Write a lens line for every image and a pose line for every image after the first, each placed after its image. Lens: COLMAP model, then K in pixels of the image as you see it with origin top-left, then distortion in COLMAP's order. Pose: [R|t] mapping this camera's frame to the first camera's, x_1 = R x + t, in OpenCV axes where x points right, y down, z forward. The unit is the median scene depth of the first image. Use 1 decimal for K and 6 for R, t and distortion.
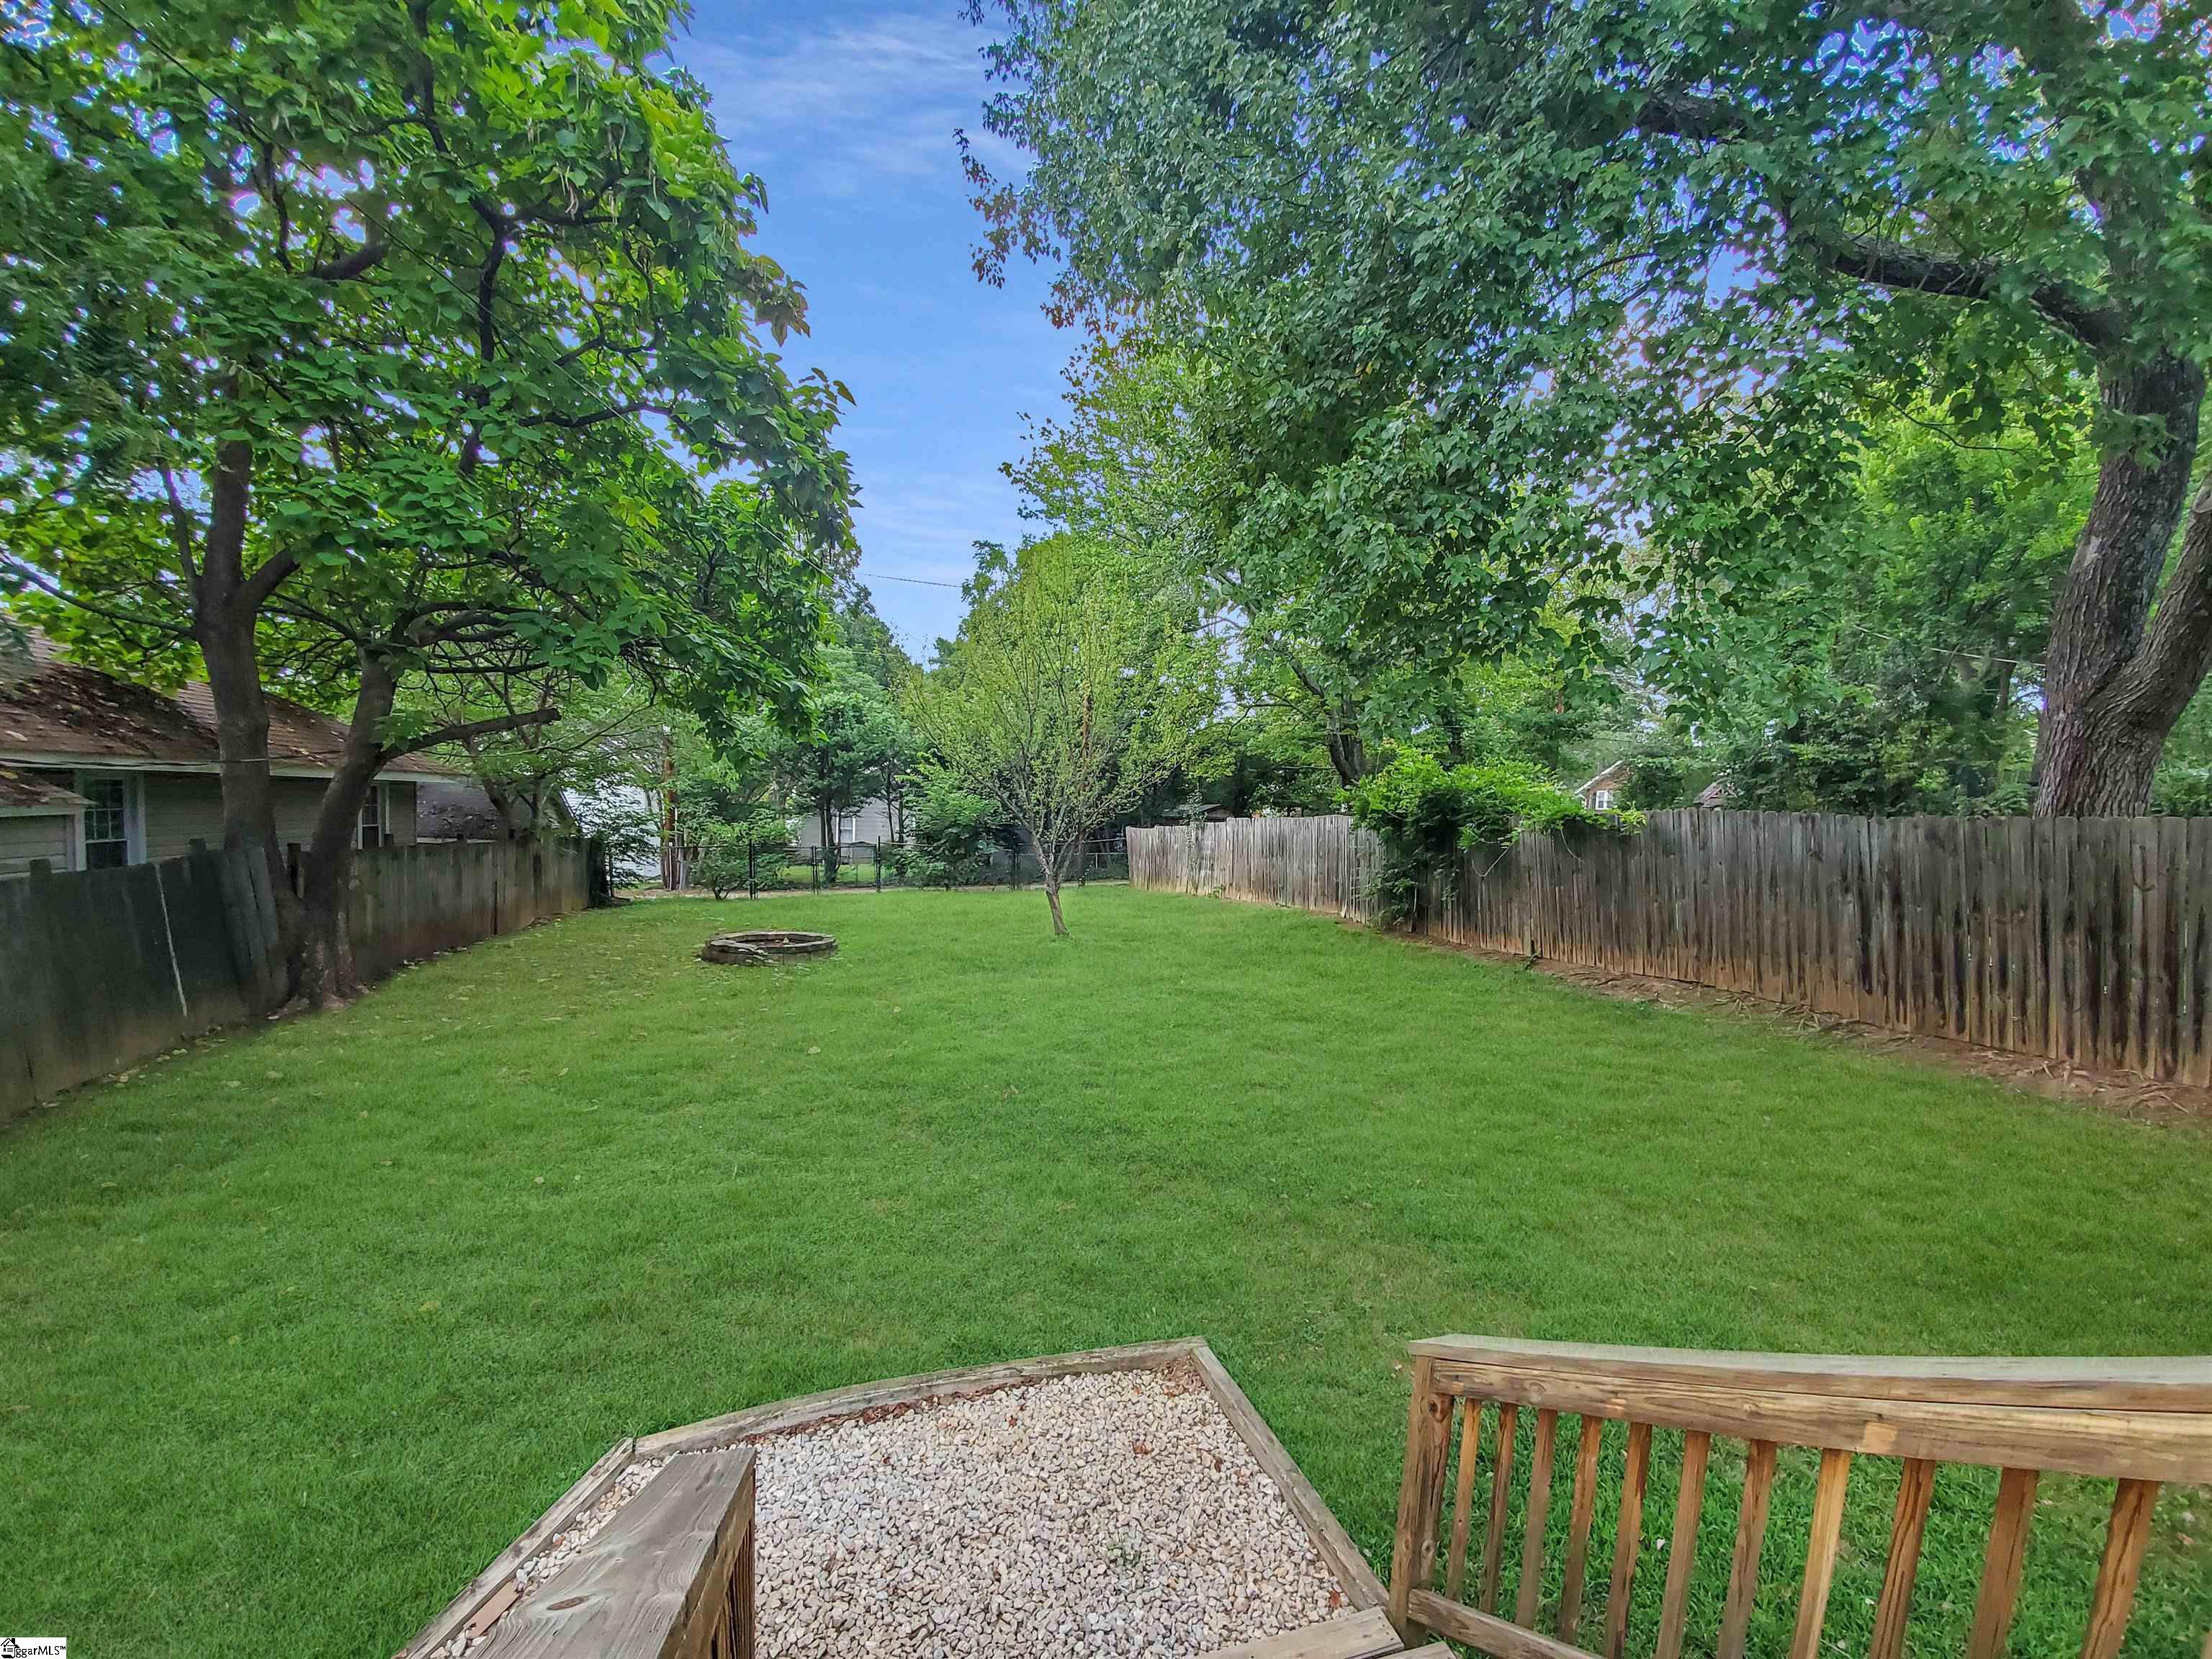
lens RADIAL K [[892.1, 0, 1108.1], [0, 892.1, 805.4], [0, 0, 1]] dist [0.000161, -0.000160]
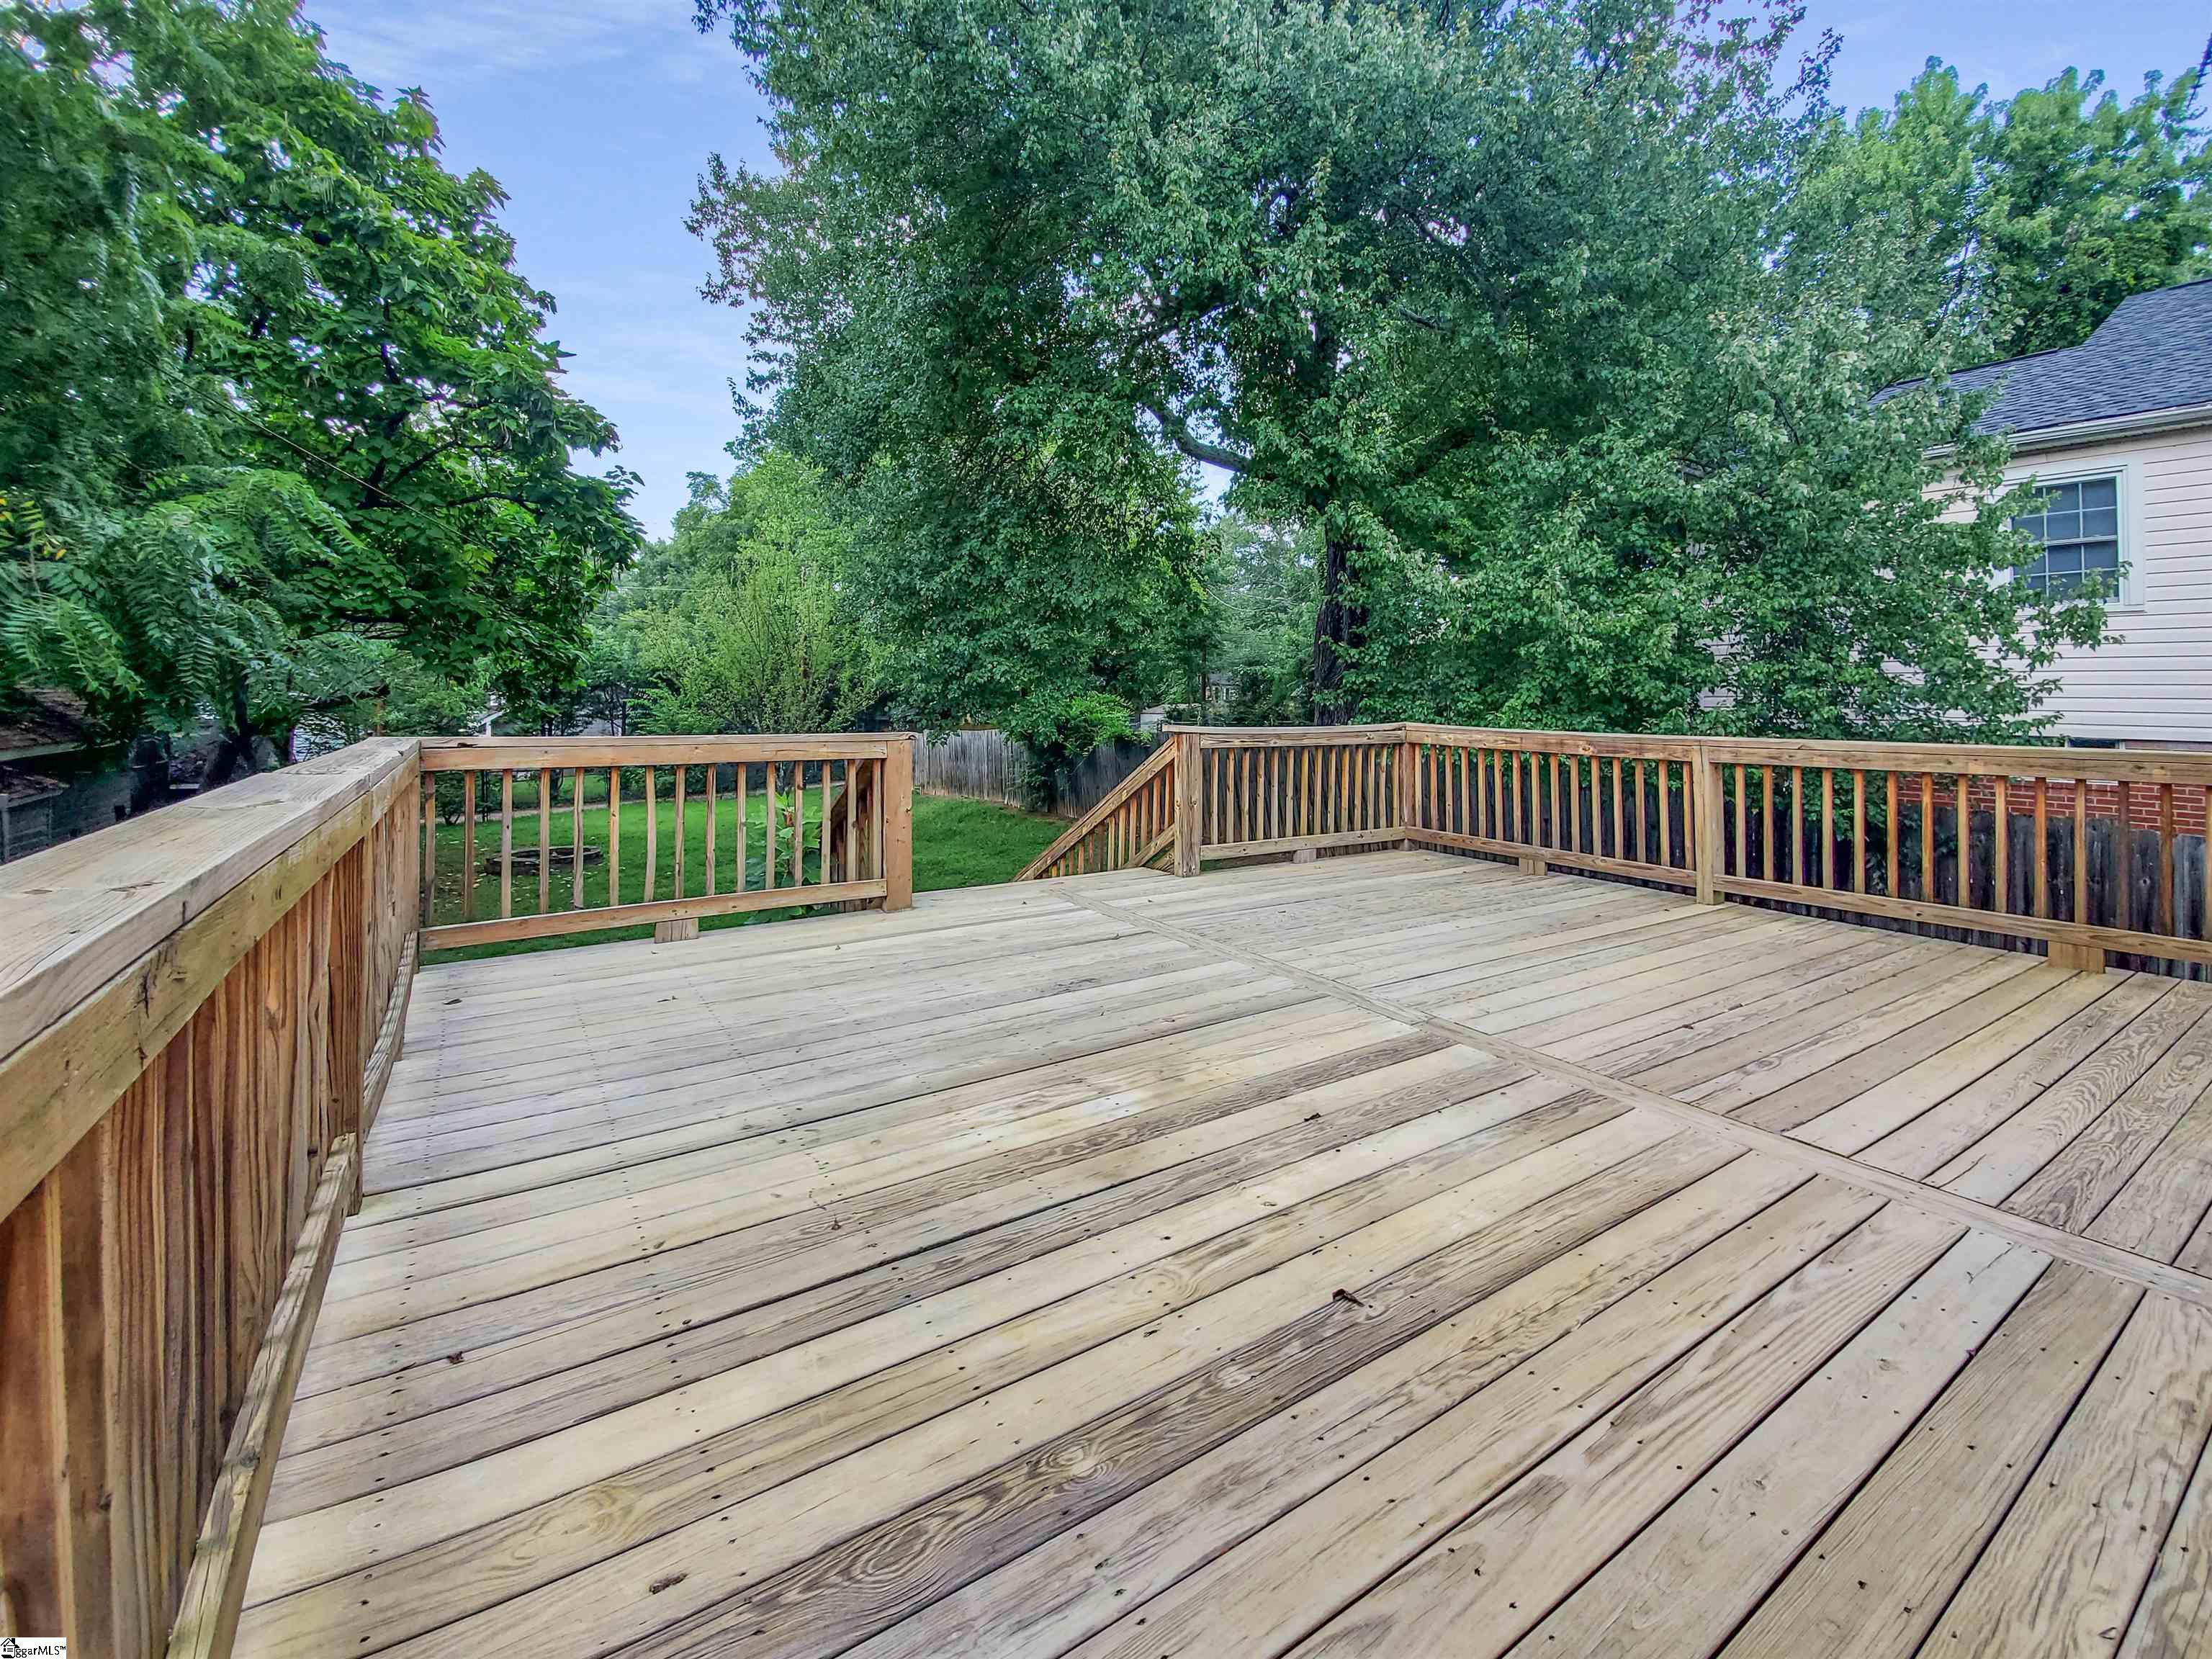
lens RADIAL K [[916.9, 0, 1100.4], [0, 916.9, 679.0], [0, 0, 1]] dist [-0.000382, -0.000044]
pose [[0.956406, -0.022258, 0.291190, -0.004046], [0.025252, 0.999660, -0.006529, -0.057972], [-0.290945, 0.013597, 0.956643, -0.420073]]
